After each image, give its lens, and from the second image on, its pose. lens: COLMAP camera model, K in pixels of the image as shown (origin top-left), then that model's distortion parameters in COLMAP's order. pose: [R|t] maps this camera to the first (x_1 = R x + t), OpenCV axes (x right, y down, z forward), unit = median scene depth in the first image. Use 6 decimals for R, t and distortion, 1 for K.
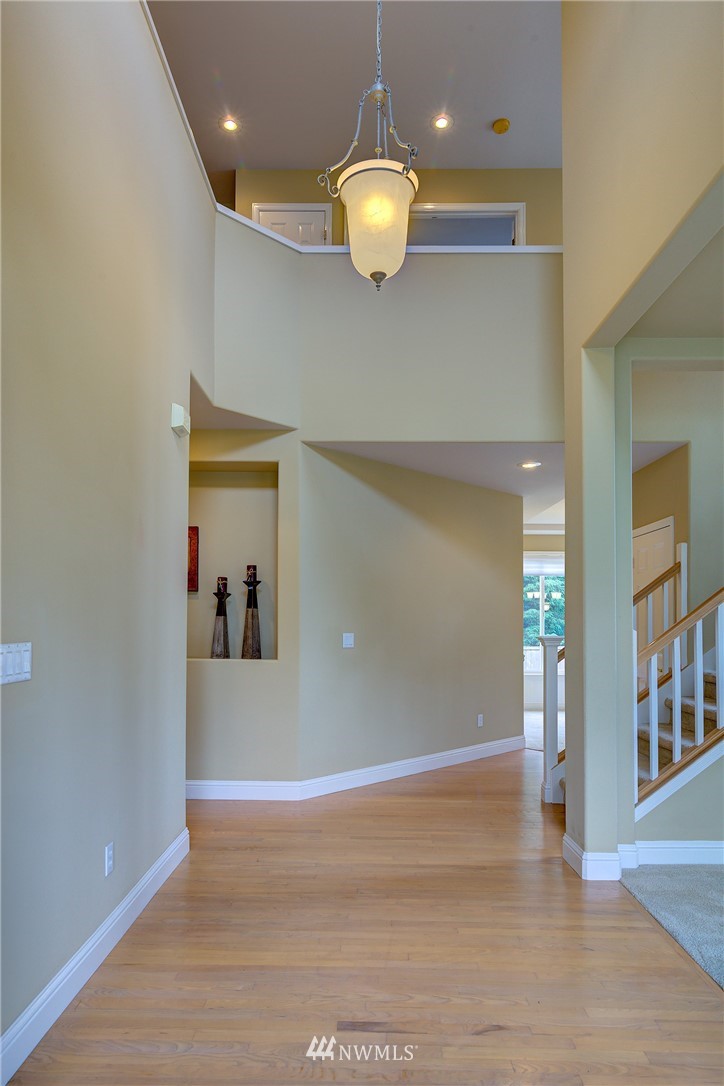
lens RADIAL K [[1021.9, 0, 362.0], [0, 1021.9, 543.0], [0, 0, 1]] dist [0.064844, -0.001132]
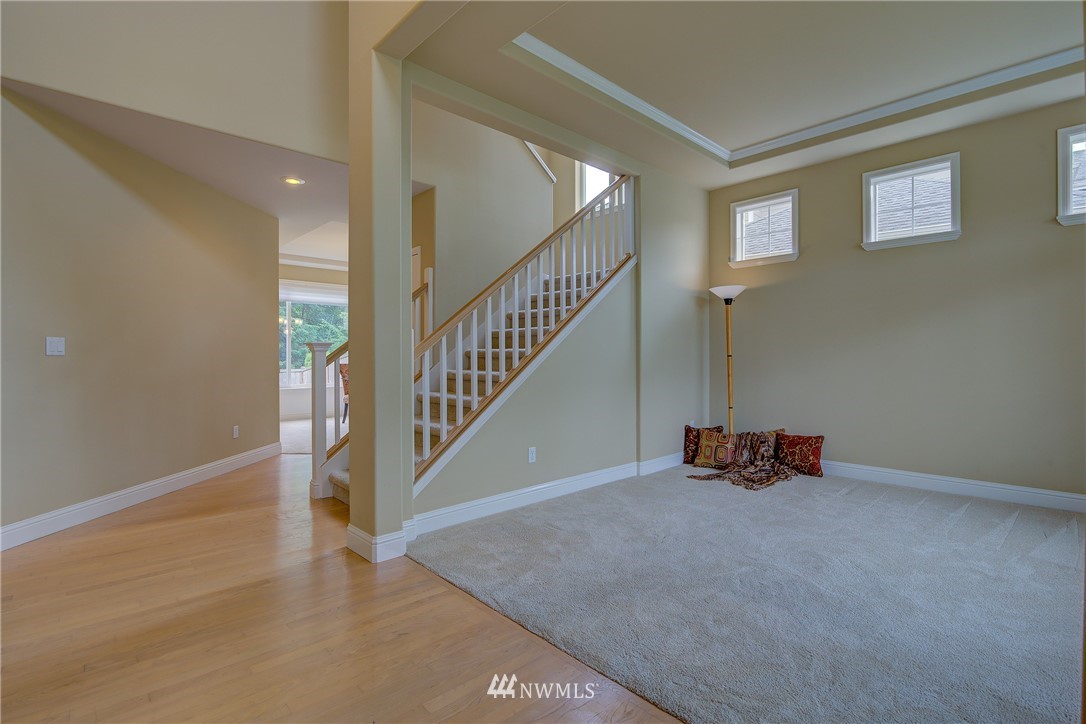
lens RADIAL K [[518.9, 0, 540.1], [0, 518.9, 355.4], [0, 0, 1]] dist [0.024007, -0.014540]
pose [[0.719562, 0.002899, 0.694422, -0.028636], [-0.002207, 0.999996, -0.001889, 0.115407], [-0.694425, -0.000173, 0.719565, 0.496131]]
